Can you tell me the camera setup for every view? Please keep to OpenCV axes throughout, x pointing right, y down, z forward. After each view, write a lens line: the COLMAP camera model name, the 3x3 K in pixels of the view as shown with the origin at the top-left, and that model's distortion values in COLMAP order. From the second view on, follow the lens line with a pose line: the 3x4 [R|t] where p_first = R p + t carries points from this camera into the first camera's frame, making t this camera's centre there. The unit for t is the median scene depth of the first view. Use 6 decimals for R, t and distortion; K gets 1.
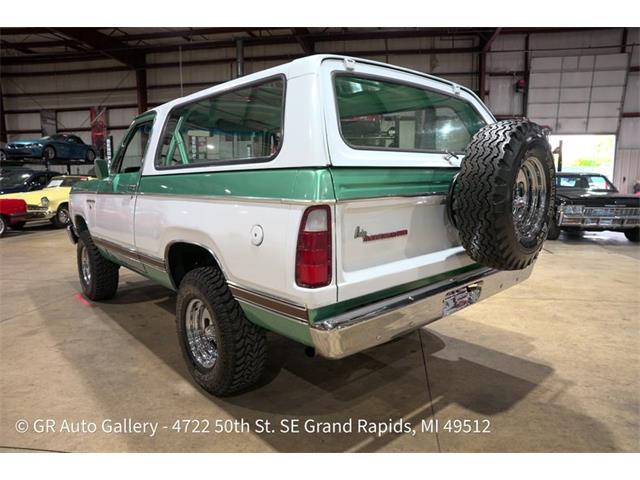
lens RADIAL K [[437.1, 0, 320.2], [0, 437.1, 238.4], [0, 0, 1]] dist [-0.118076, 0.088110]
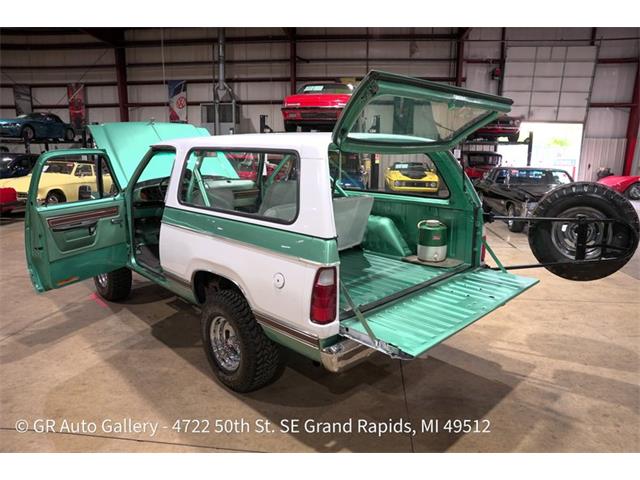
lens RADIAL K [[437.1, 0, 320.6], [0, 437.1, 238.0], [0, 0, 1]] dist [-0.118076, 0.088110]
pose [[0.998530, 0.003842, 0.054072, -0.056183], [-0.007262, 0.997976, 0.063181, -0.139779], [-0.053720, -0.063481, 0.996536, -0.208097]]
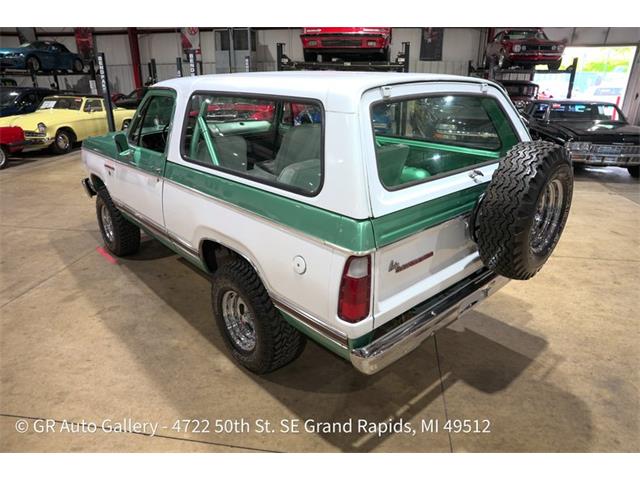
lens RADIAL K [[437.1, 0, 321.5], [0, 437.1, 239.3], [0, 0, 1]] dist [-0.118076, 0.088110]
pose [[0.999934, 0.001991, 0.011324, -0.063296], [-0.004466, 0.974809, 0.222998, -0.197071], [-0.010595, -0.223033, 0.974753, -0.038120]]
